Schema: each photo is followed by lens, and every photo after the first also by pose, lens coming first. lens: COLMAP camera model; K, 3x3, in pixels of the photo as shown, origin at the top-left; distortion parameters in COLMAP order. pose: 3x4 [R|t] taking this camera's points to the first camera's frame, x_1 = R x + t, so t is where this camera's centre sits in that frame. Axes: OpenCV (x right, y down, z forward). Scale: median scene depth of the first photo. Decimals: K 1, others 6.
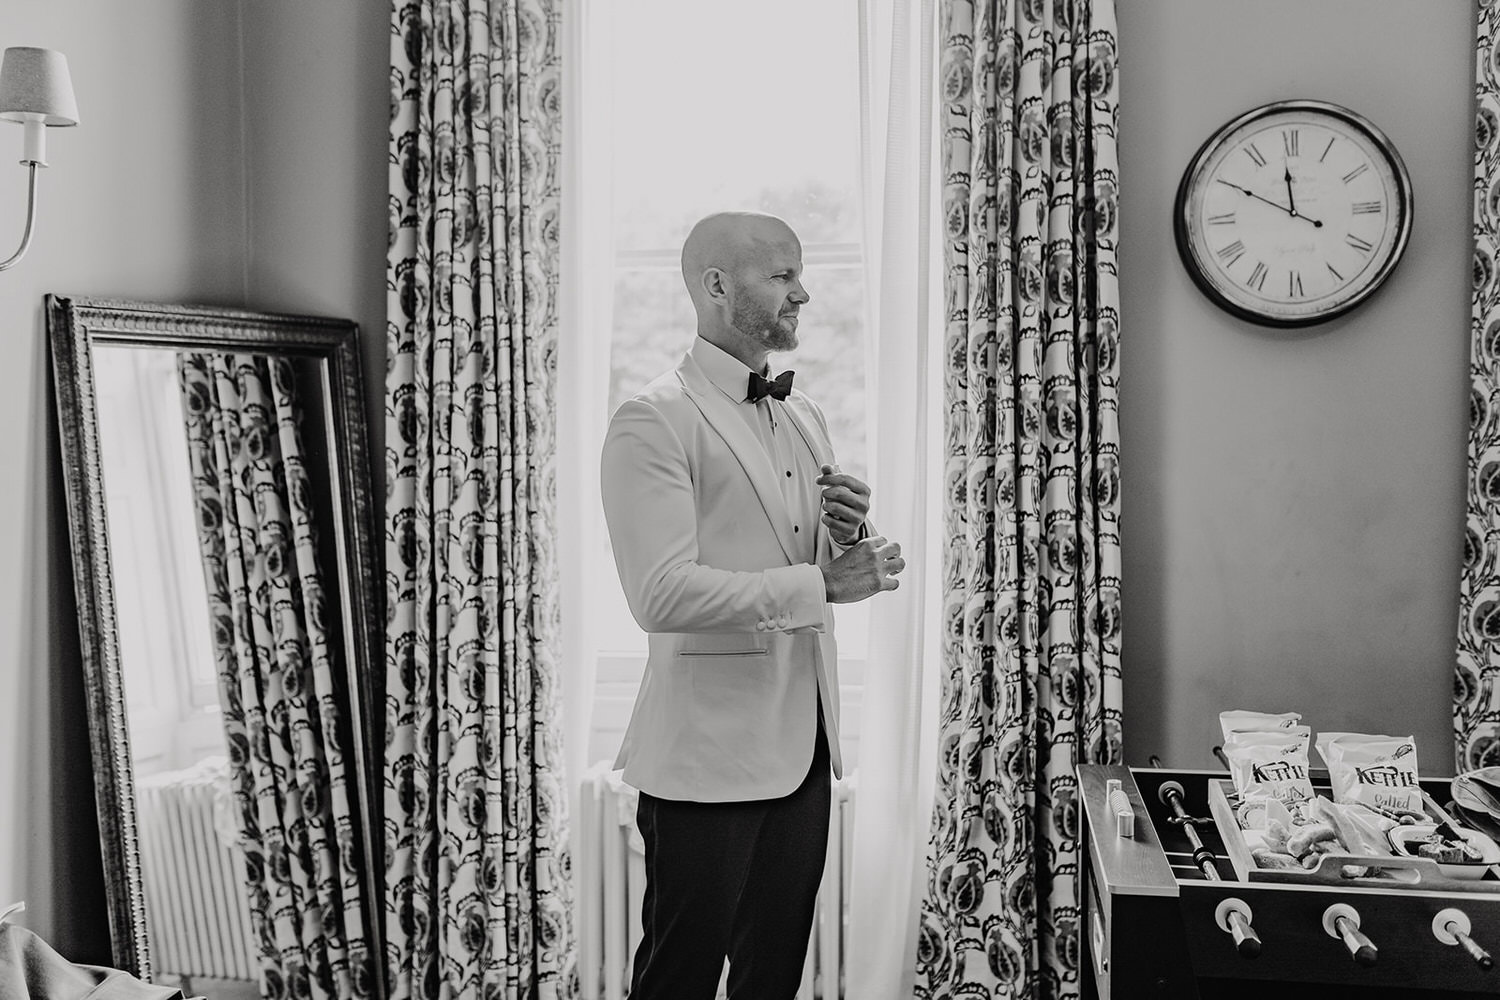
lens RADIAL K [[1484.6, 0, 750.1], [0, 1484.6, 493.1], [0, 0, 1]] dist [0.053882, 0.000000]
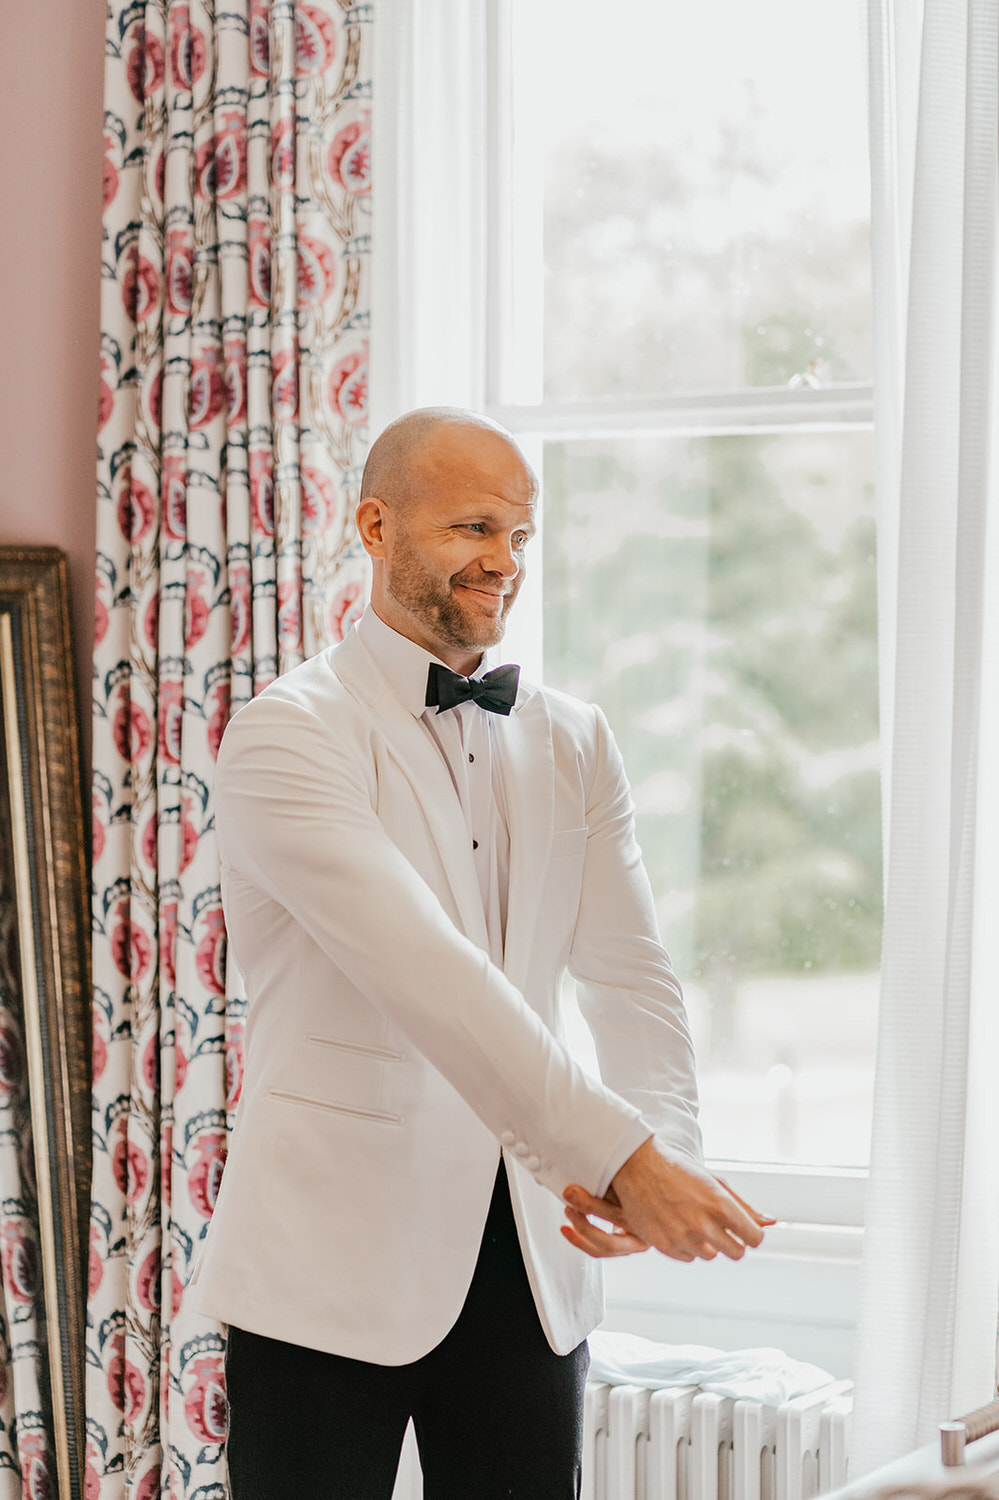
lens RADIAL K [[3775.5, 0, 500.4], [0, 3775.5, 751.3], [0, 0, 1]] dist [0.114303, 0.000000]
pose [[0.942908, 0.005315, -0.333011, 0.399014], [-0.010806, 0.999834, -0.014639, -0.018746], [0.332878, 0.017402, 0.942809, -0.330956]]
